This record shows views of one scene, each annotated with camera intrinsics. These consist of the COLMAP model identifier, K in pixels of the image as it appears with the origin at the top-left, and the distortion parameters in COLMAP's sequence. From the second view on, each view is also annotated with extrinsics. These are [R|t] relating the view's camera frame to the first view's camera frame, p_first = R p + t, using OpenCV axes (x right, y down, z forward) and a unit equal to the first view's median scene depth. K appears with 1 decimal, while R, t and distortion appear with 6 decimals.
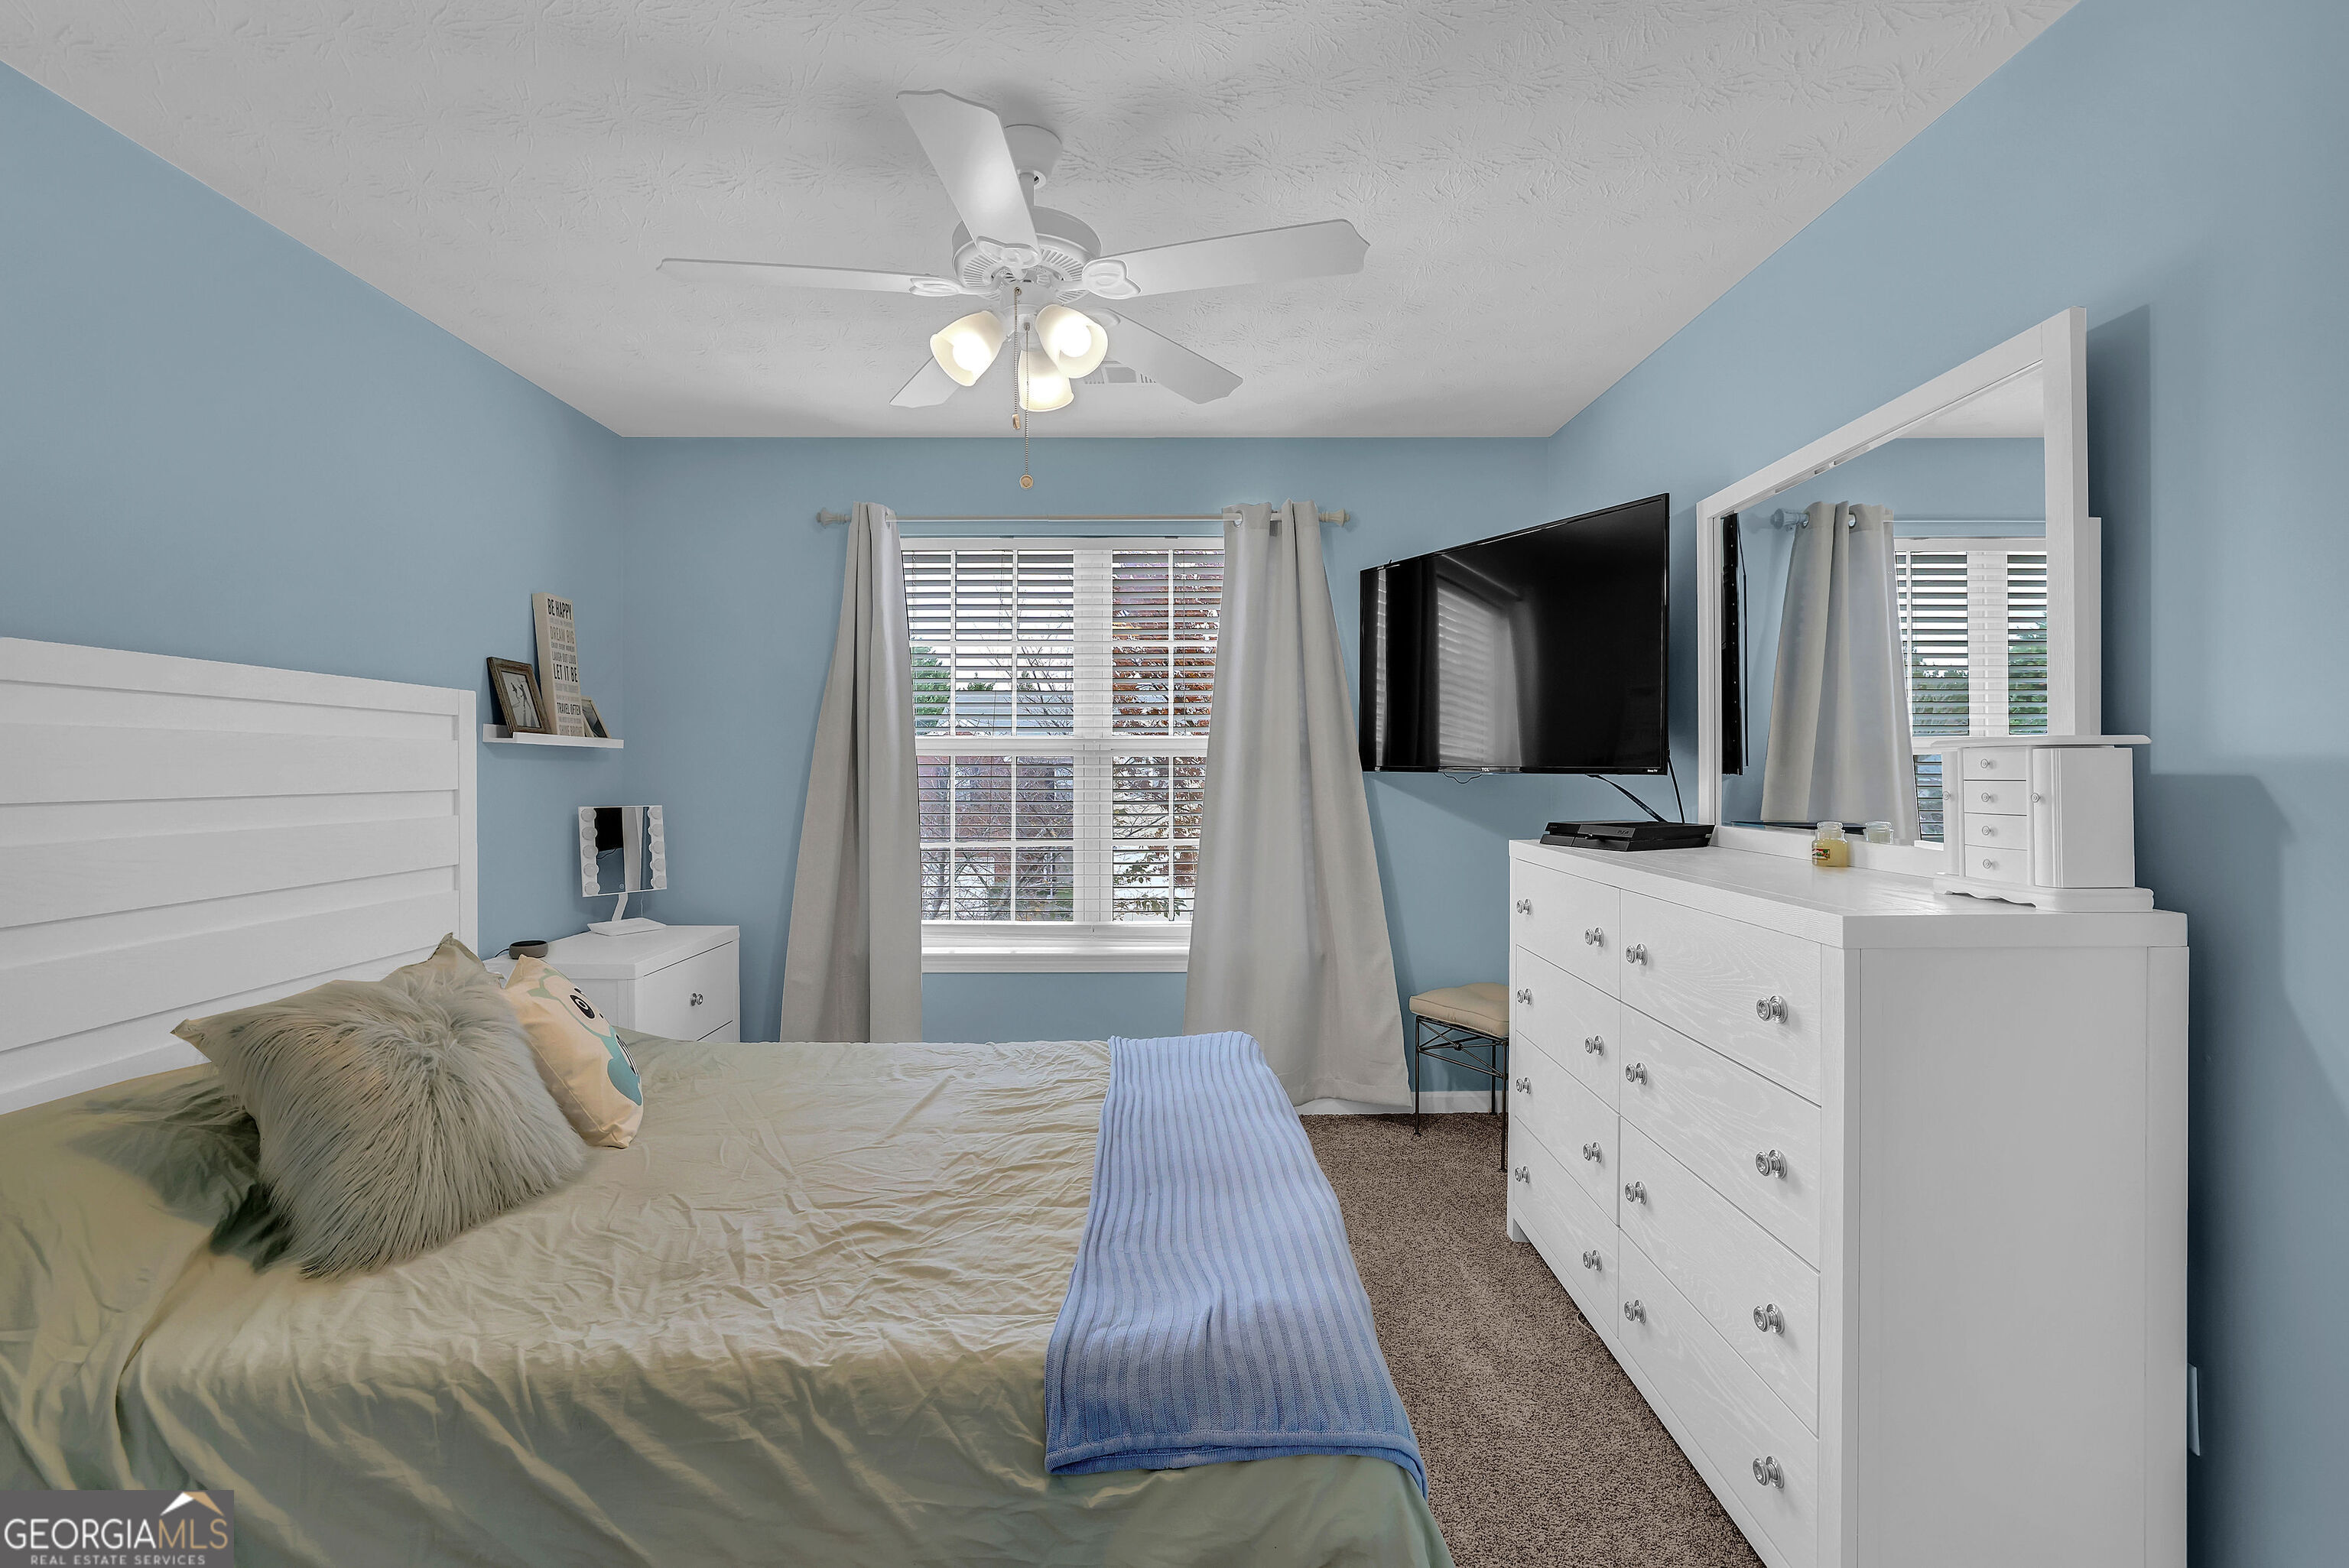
lens RADIAL K [[1033.2, 0, 1181.8], [0, 1033.2, 781.0], [0, 0, 1]] dist [-0.051940, 0.020330]
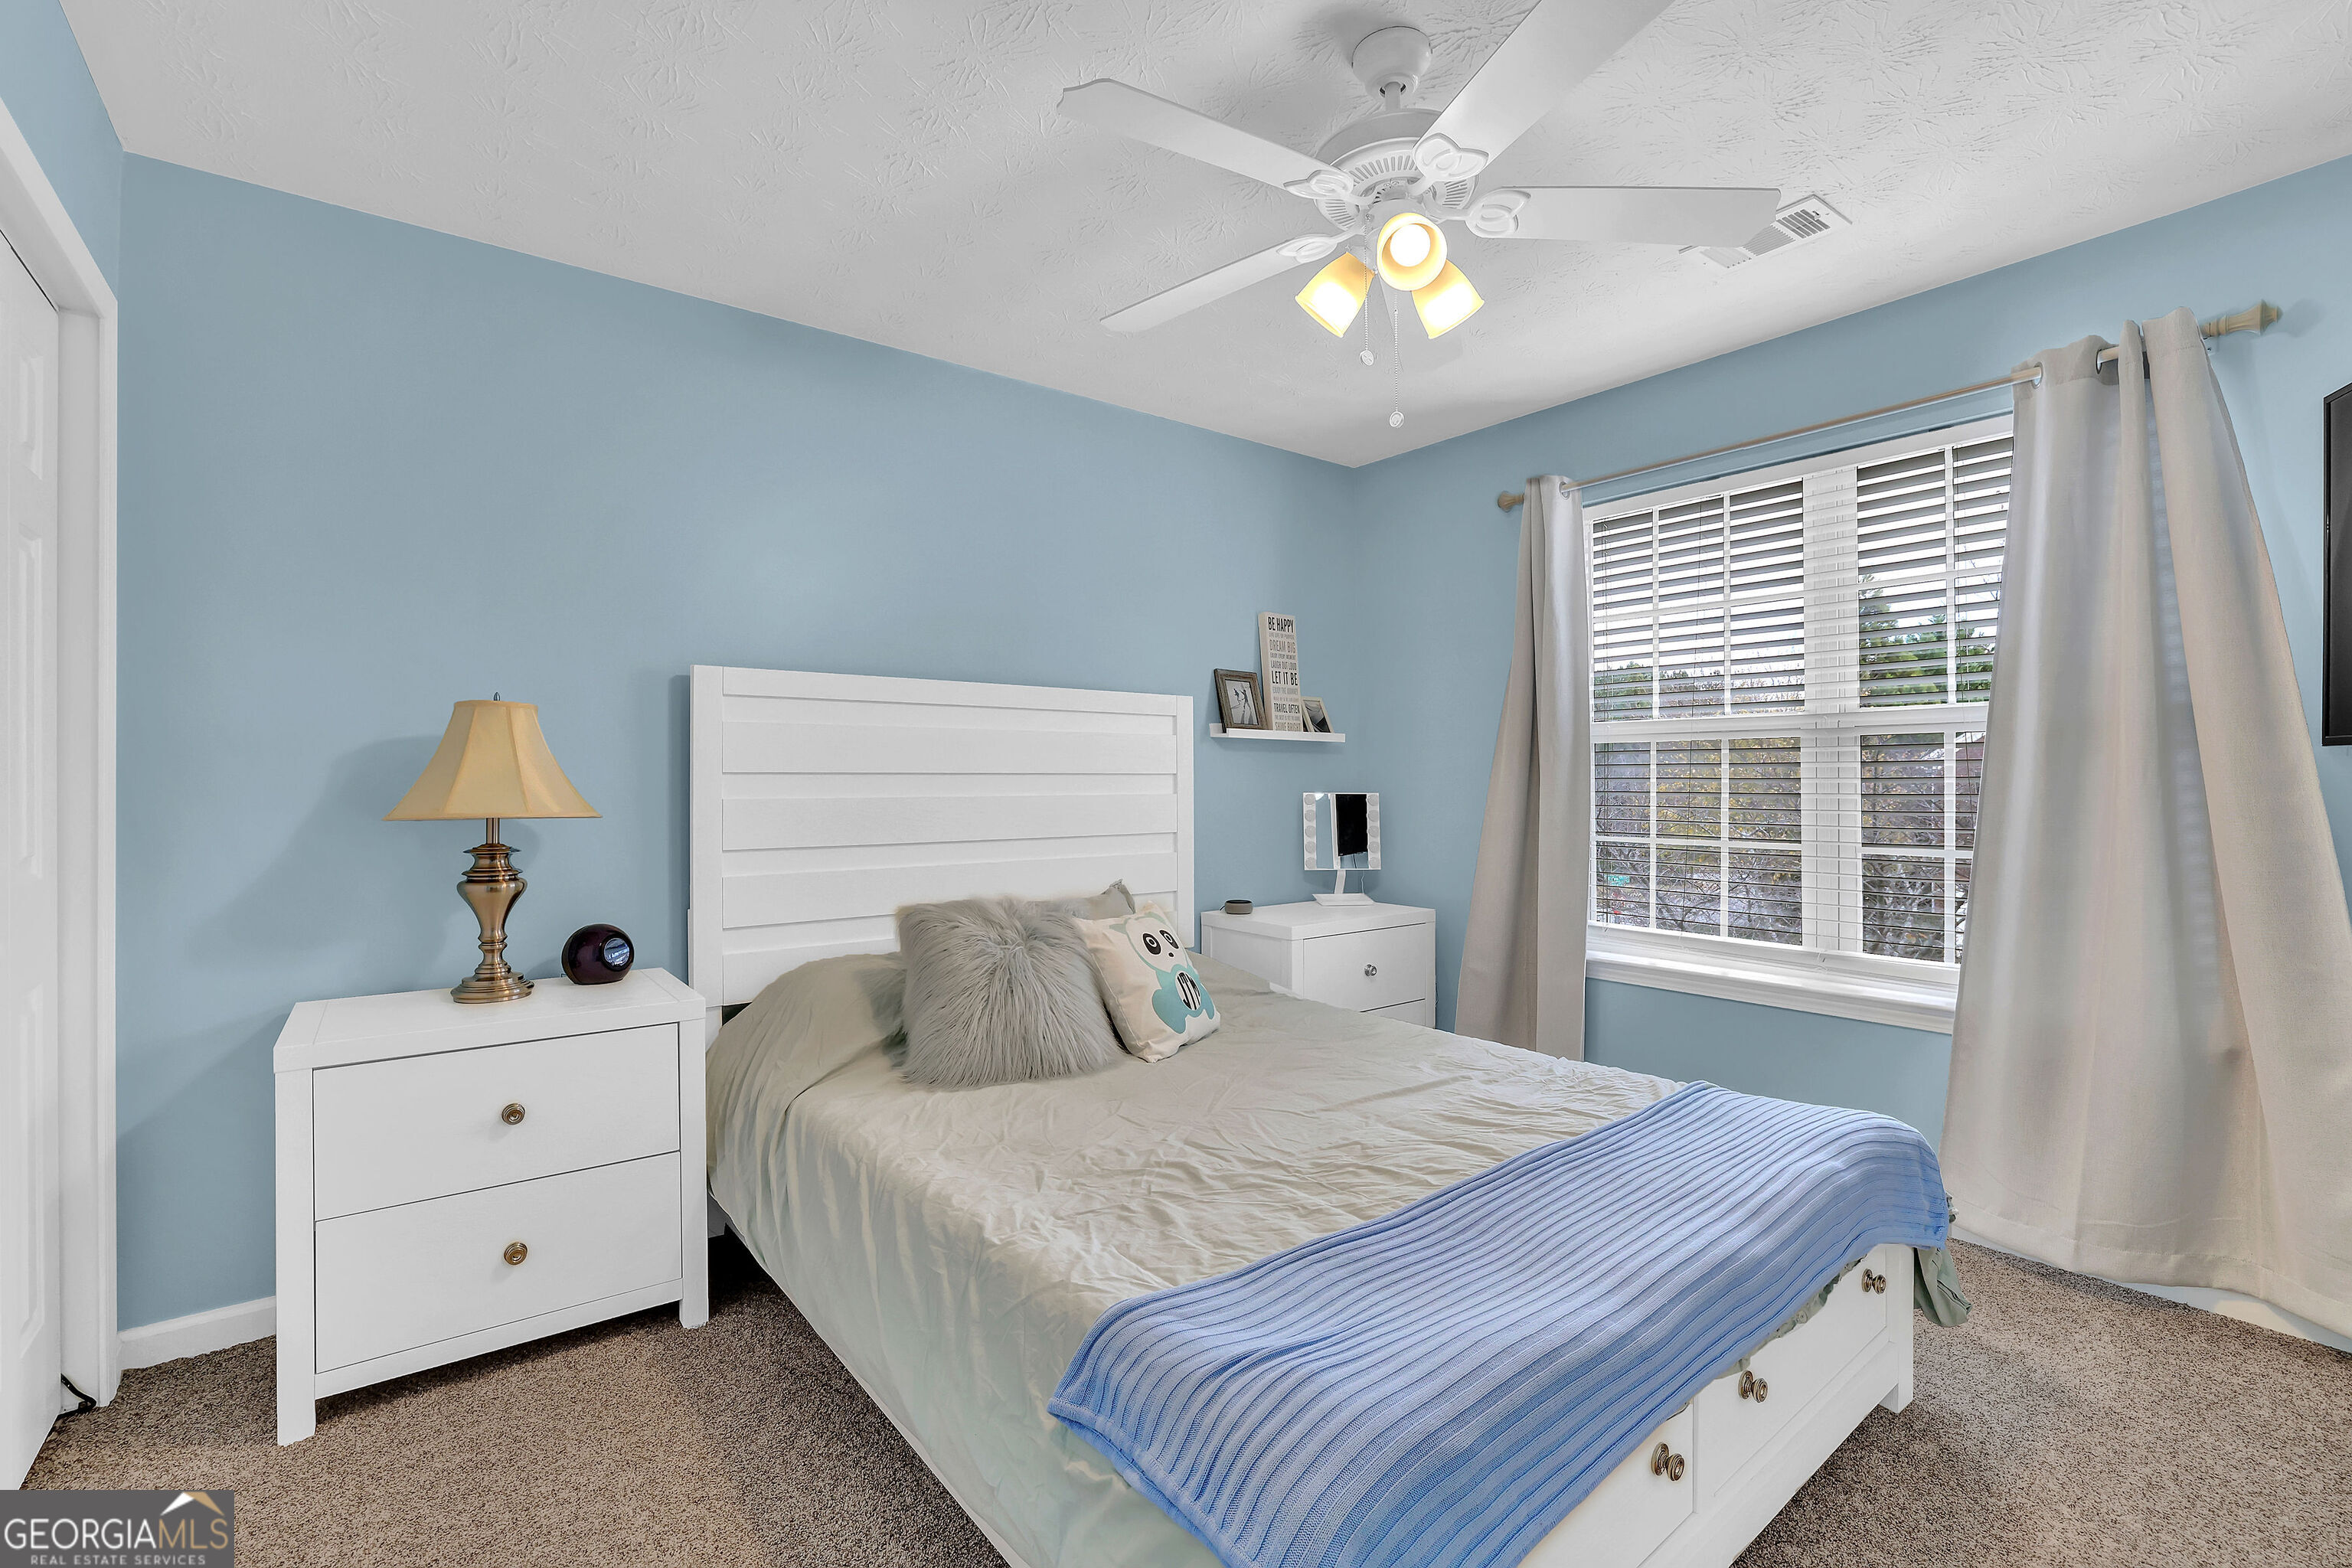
lens RADIAL K [[1034.6, 0, 1183.3], [0, 1034.6, 781.0], [0, 0, 1]] dist [-0.051940, 0.020330]
pose [[0.600283, -0.001397, -0.799787, 0.351658], [-0.007200, 0.999949, -0.007151, 0.028313], [0.799755, 0.010051, 0.600242, 0.230012]]
